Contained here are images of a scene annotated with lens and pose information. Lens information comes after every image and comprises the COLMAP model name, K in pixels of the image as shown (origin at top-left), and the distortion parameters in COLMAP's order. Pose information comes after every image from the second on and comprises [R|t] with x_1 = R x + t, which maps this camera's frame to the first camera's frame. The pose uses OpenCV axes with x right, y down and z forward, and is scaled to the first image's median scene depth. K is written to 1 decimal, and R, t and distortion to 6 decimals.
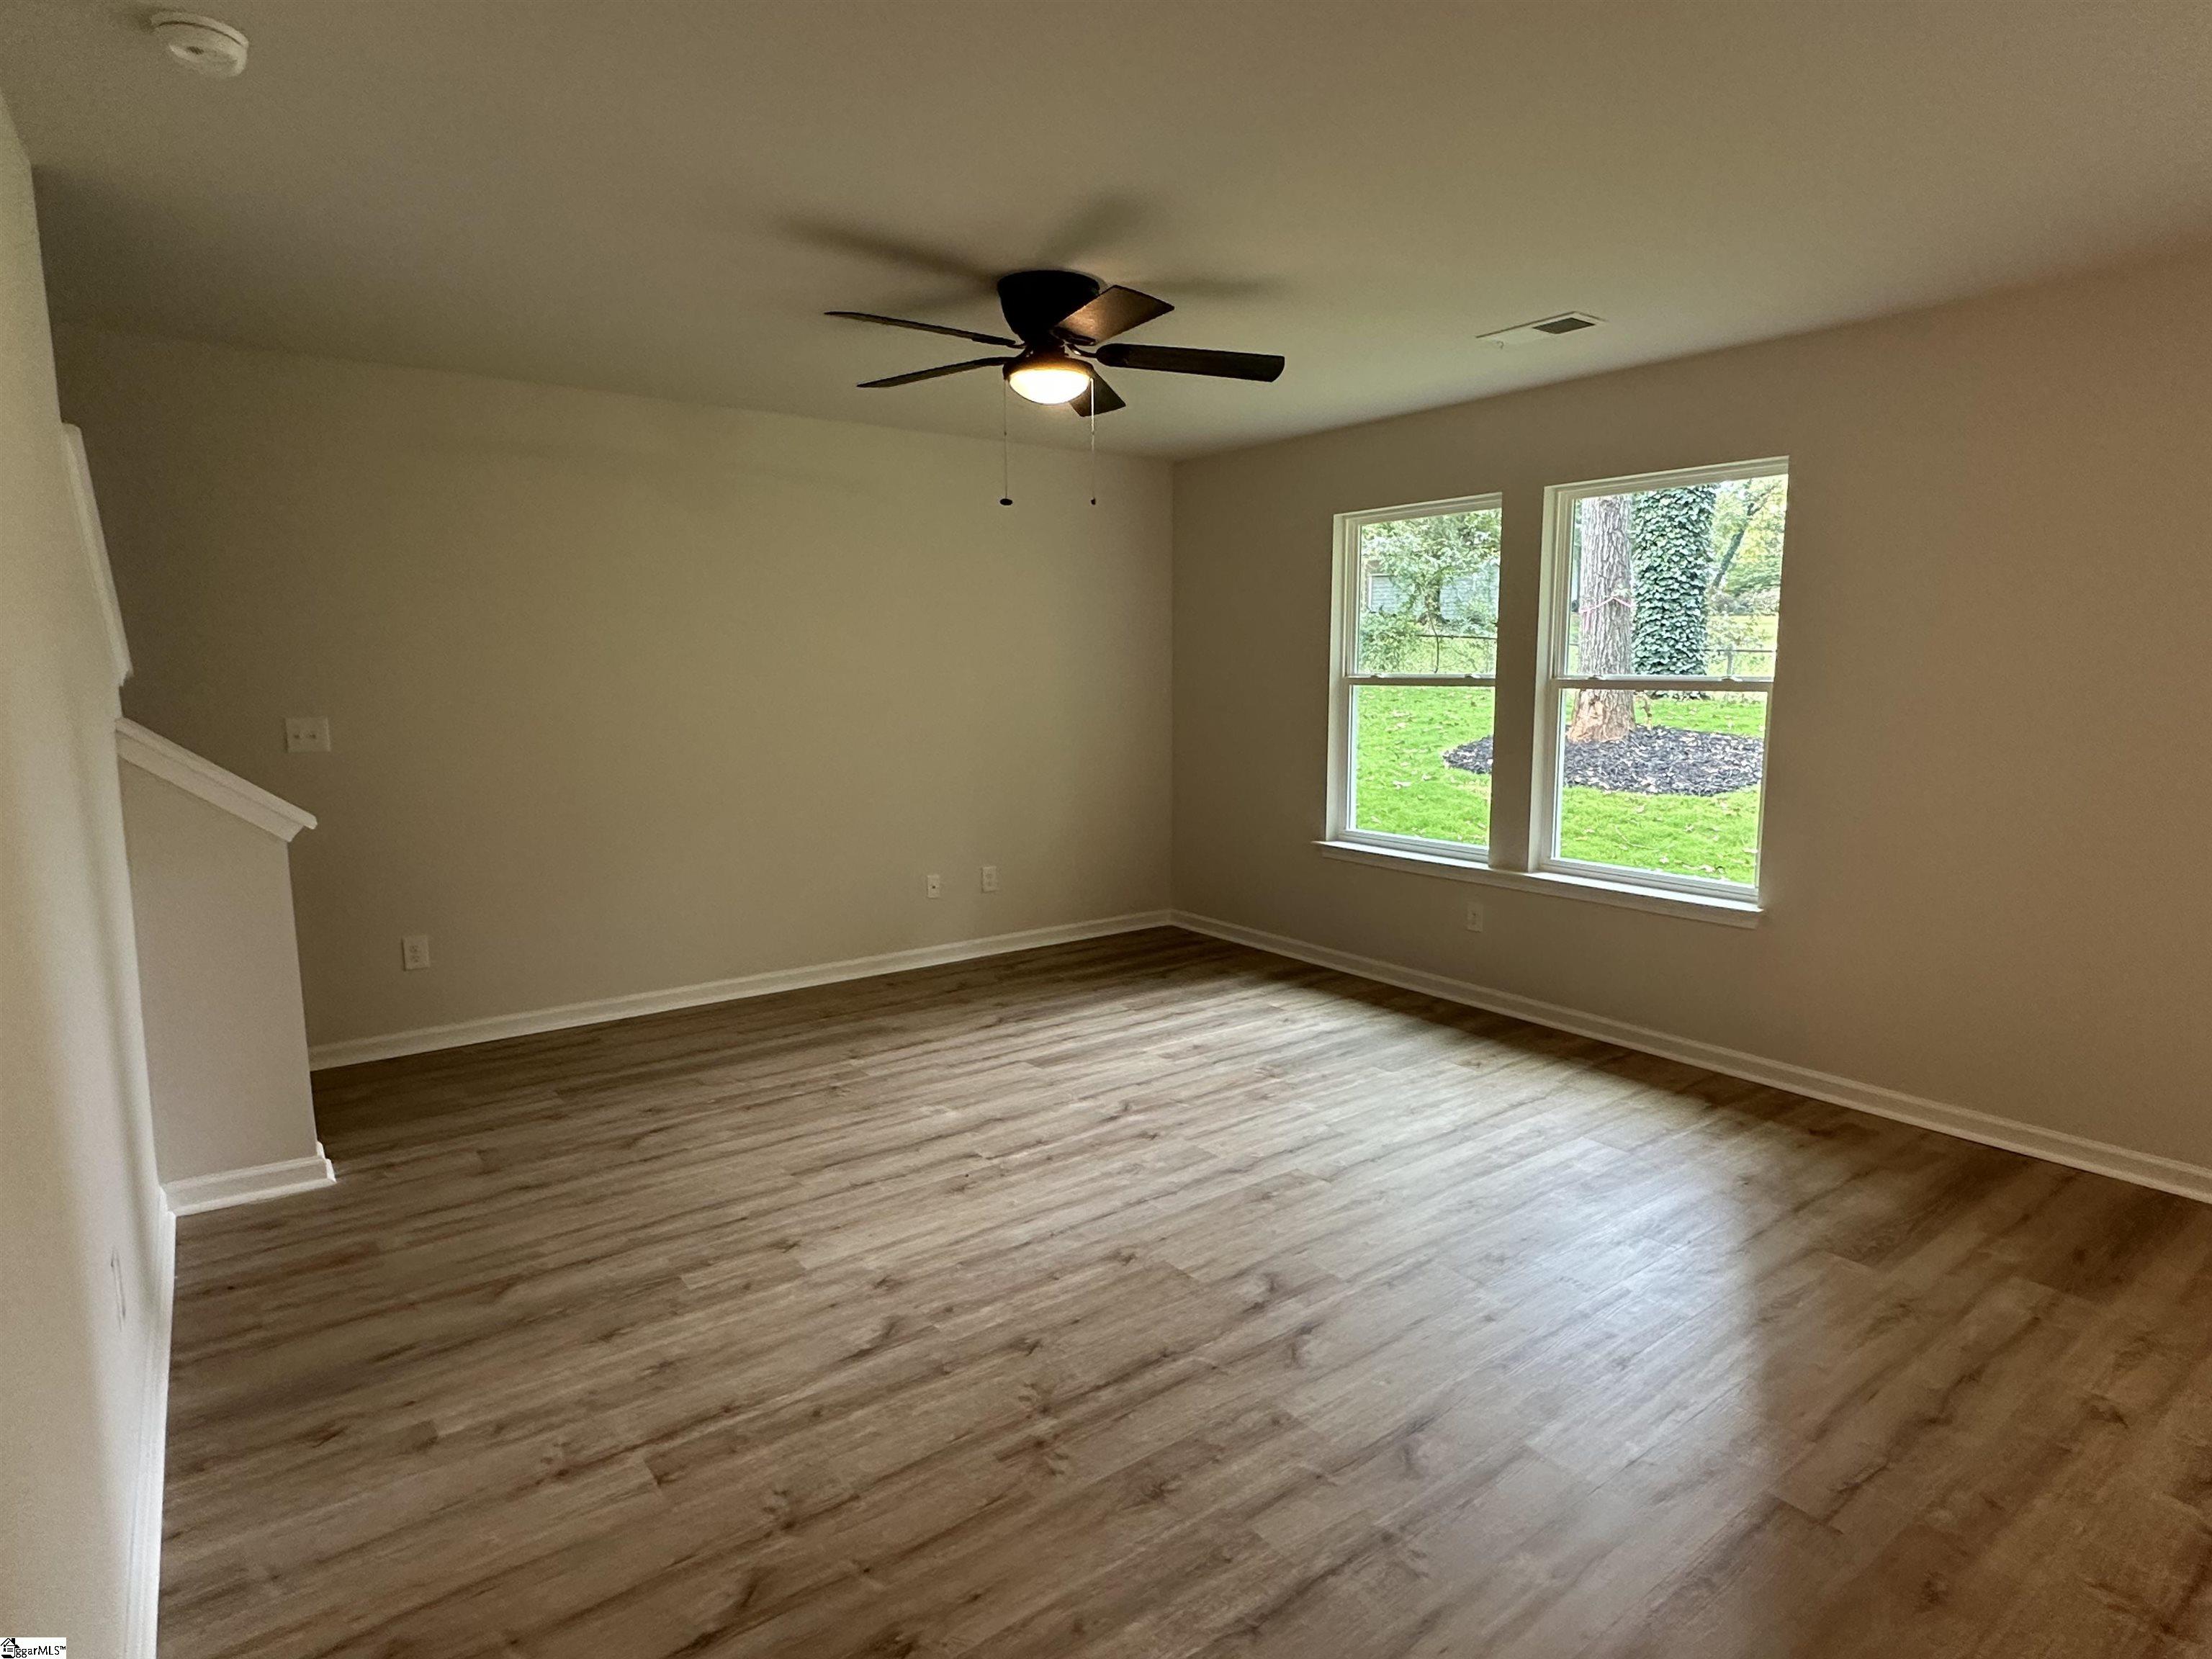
lens RADIAL K [[1216.8, 0, 1113.4], [0, 1216.8, 811.5], [0, 0, 1]] dist [0.000943, -0.000413]
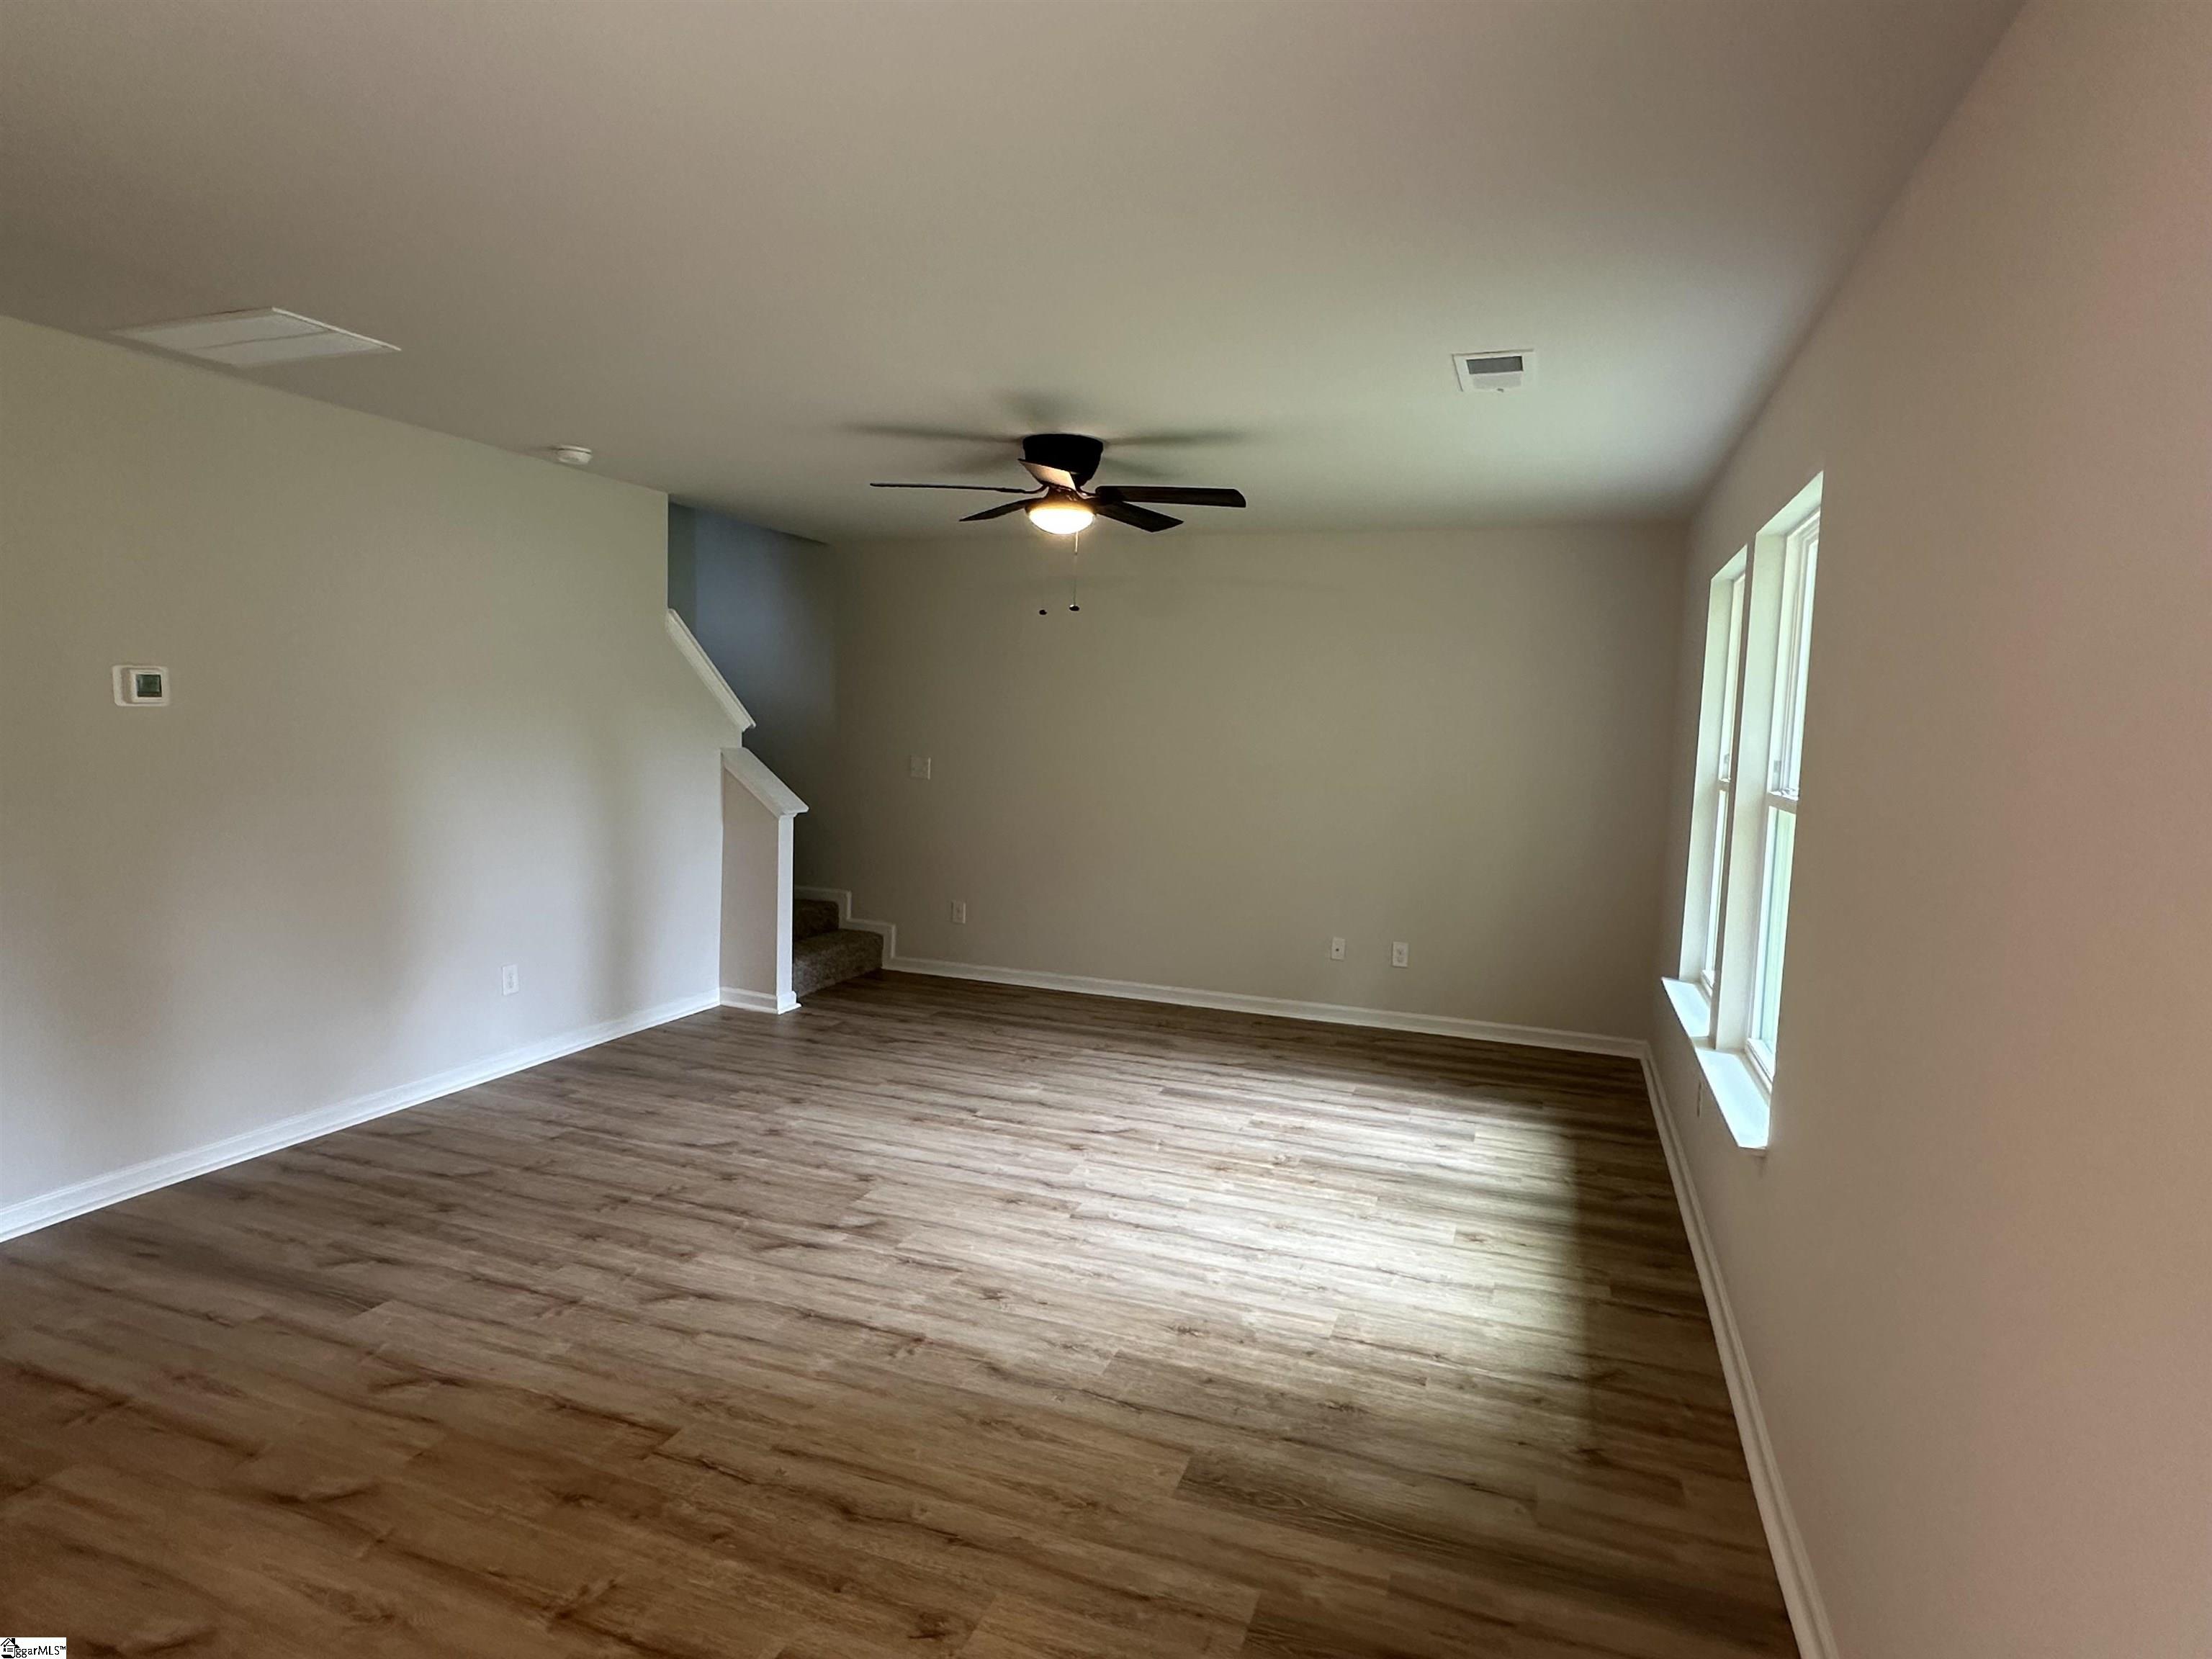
lens RADIAL K [[1216.8, 0, 1100.1], [0, 1216.8, 843.3], [0, 0, 1]] dist [0.000943, -0.000413]
pose [[0.533759, 0.106490, -0.838905, 0.955507], [-0.137972, 0.989713, 0.037848, -0.064682], [0.834305, 0.095544, 0.542961, 0.355374]]
